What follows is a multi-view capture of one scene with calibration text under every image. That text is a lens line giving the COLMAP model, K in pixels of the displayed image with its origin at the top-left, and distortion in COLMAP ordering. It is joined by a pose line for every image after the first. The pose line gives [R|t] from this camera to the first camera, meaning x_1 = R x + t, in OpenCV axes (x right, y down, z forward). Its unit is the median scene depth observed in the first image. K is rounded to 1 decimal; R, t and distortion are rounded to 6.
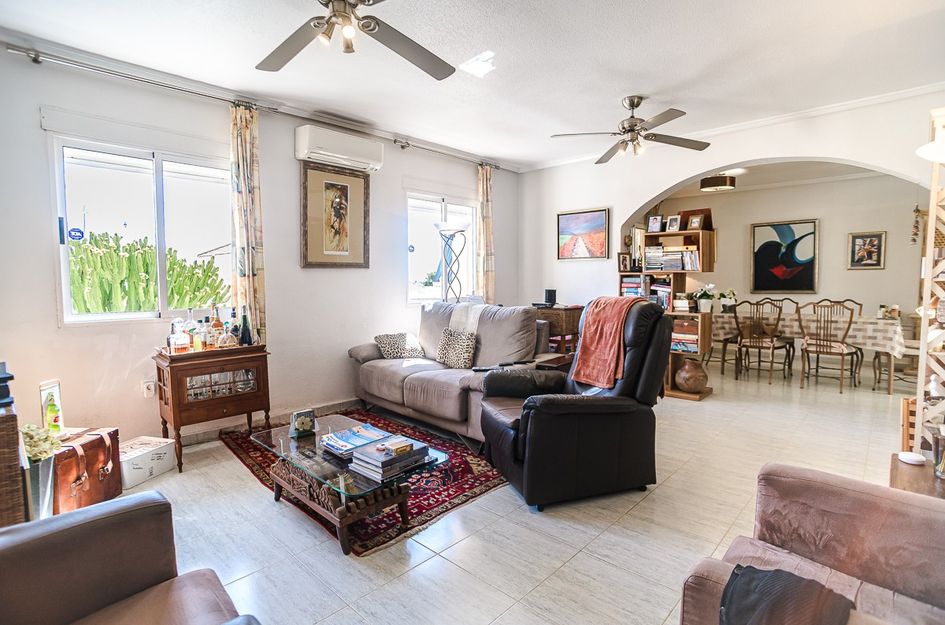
lens RADIAL K [[471.4, 0, 476.4], [0, 471.4, 311.1], [0, 0, 1]] dist [-0.074875, 0.034641]
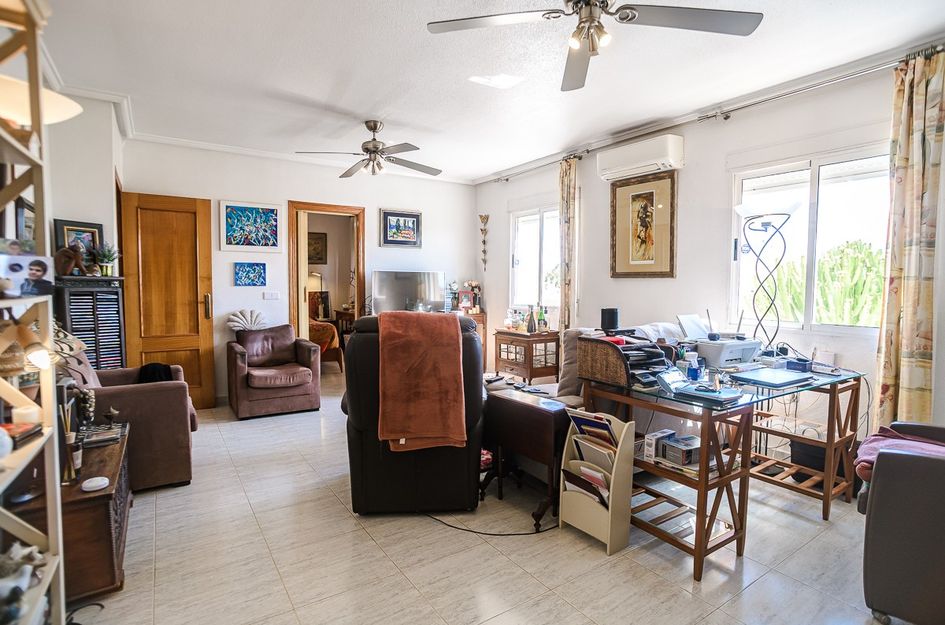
lens RADIAL K [[471.4, 0, 476.4], [0, 471.4, 311.1], [0, 0, 1]] dist [-0.074875, 0.034641]
pose [[-0.219408, 0.058428, -0.973882, 0.750000], [-0.072828, 0.994439, 0.076069, -0.070571], [0.972911, 0.087616, -0.213933, 0.873415]]
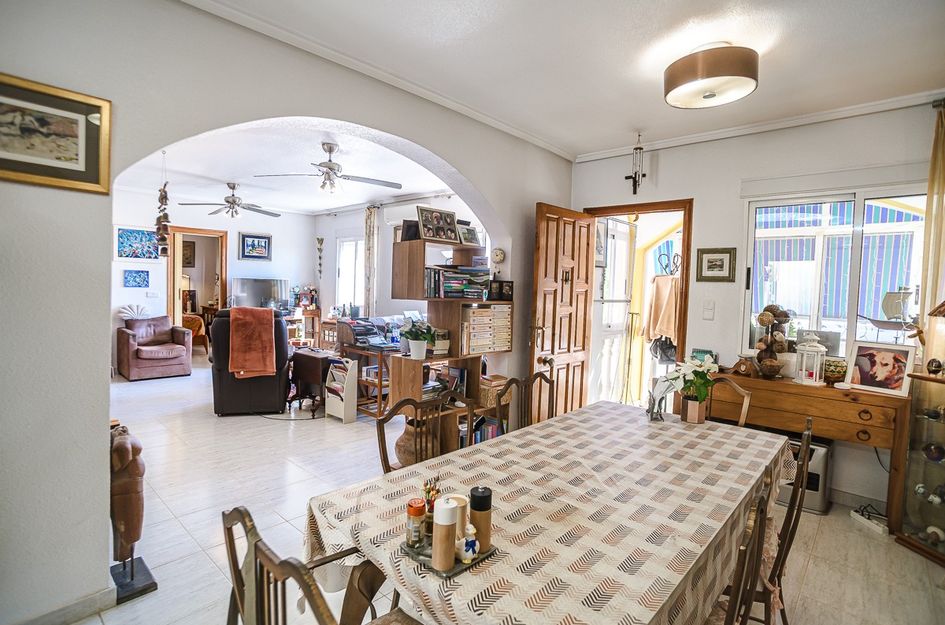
lens RADIAL K [[461.4, 0, 439.2], [0, 461.4, 305.5], [0, 0, 1]] dist [-0.019691, 0.000312]
pose [[-0.030712, 0.049451, -0.998304, 1.268445], [-0.098220, 0.993792, 0.052249, -0.124390], [0.994691, 0.099658, -0.025665, 1.143002]]
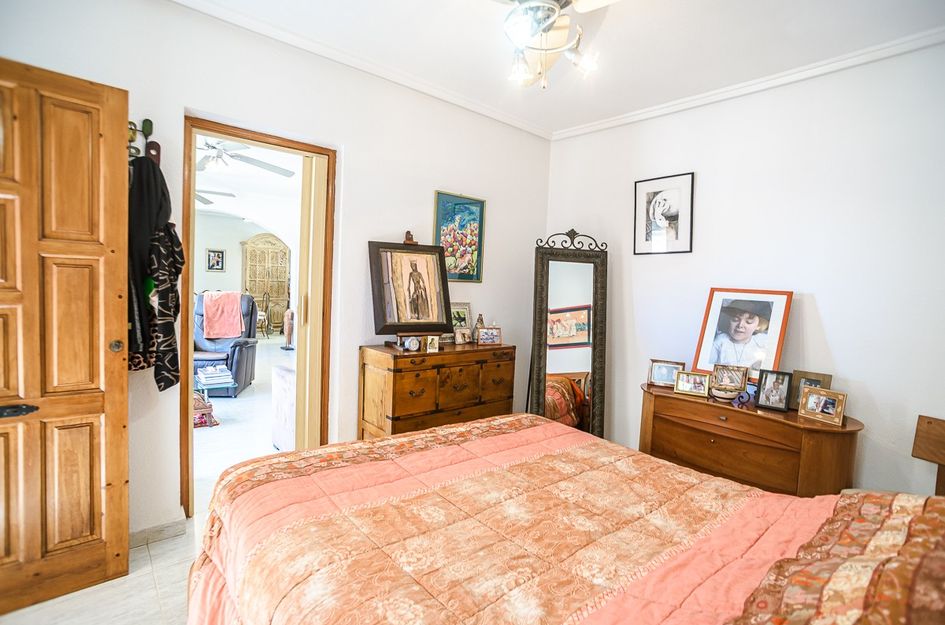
lens RADIAL K [[458.6, 0, 475.6], [0, 458.6, 312.4], [0, 0, 1]] dist [-0.077688, 0.039796]
pose [[0.101512, -0.053366, 0.993402, -0.966851], [0.020723, 0.998457, 0.051520, -0.012839], [-0.994618, 0.015357, 0.102461, -0.141808]]
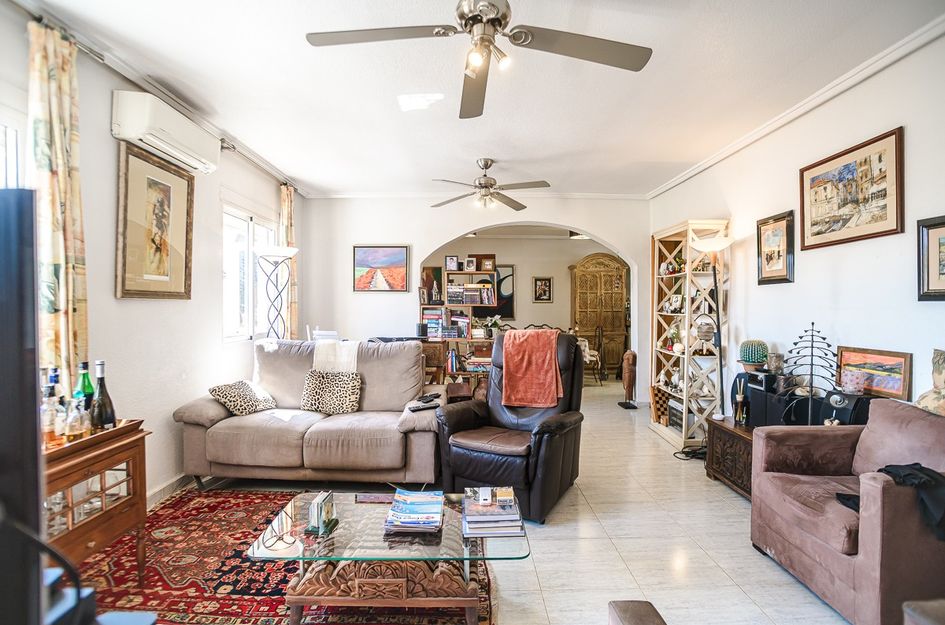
lens RADIAL K [[458.6, 0, 475.6], [0, 458.6, 312.4], [0, 0, 1]] dist [-0.077688, 0.039796]
pose [[0.718267, -0.004563, 0.695753, -0.420003], [0.041446, 0.998483, -0.036238, -0.026487], [-0.694532, 0.054865, 0.717366, 0.176631]]
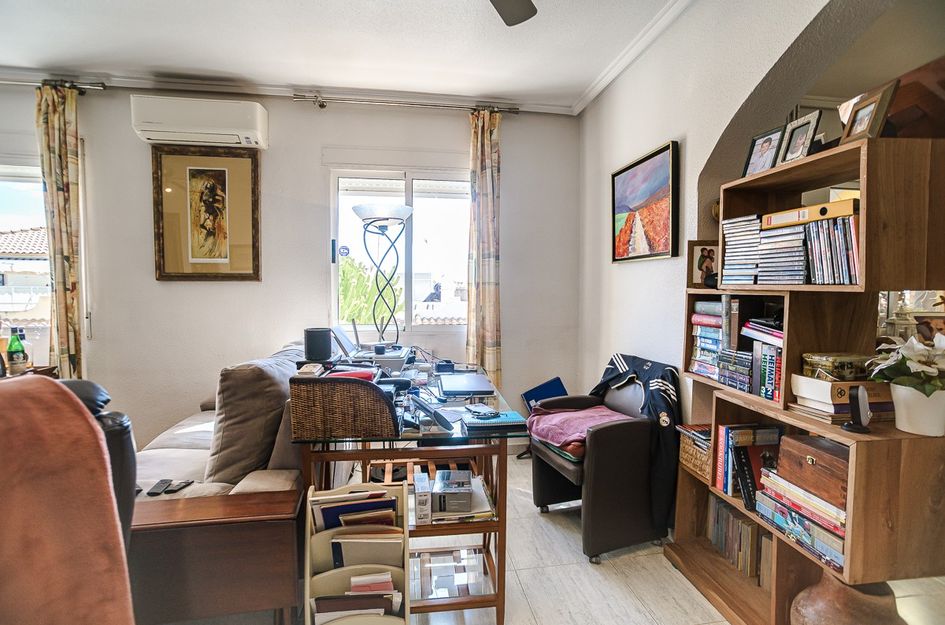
lens RADIAL K [[458.6, 0, 475.6], [0, 458.6, 312.4], [0, 0, 1]] dist [-0.077688, 0.039796]
pose [[0.791138, 0.040793, -0.610276, 0.487216], [-0.050346, 0.998731, 0.001492, -0.062945], [0.609562, 0.029544, 0.792188, 0.685655]]
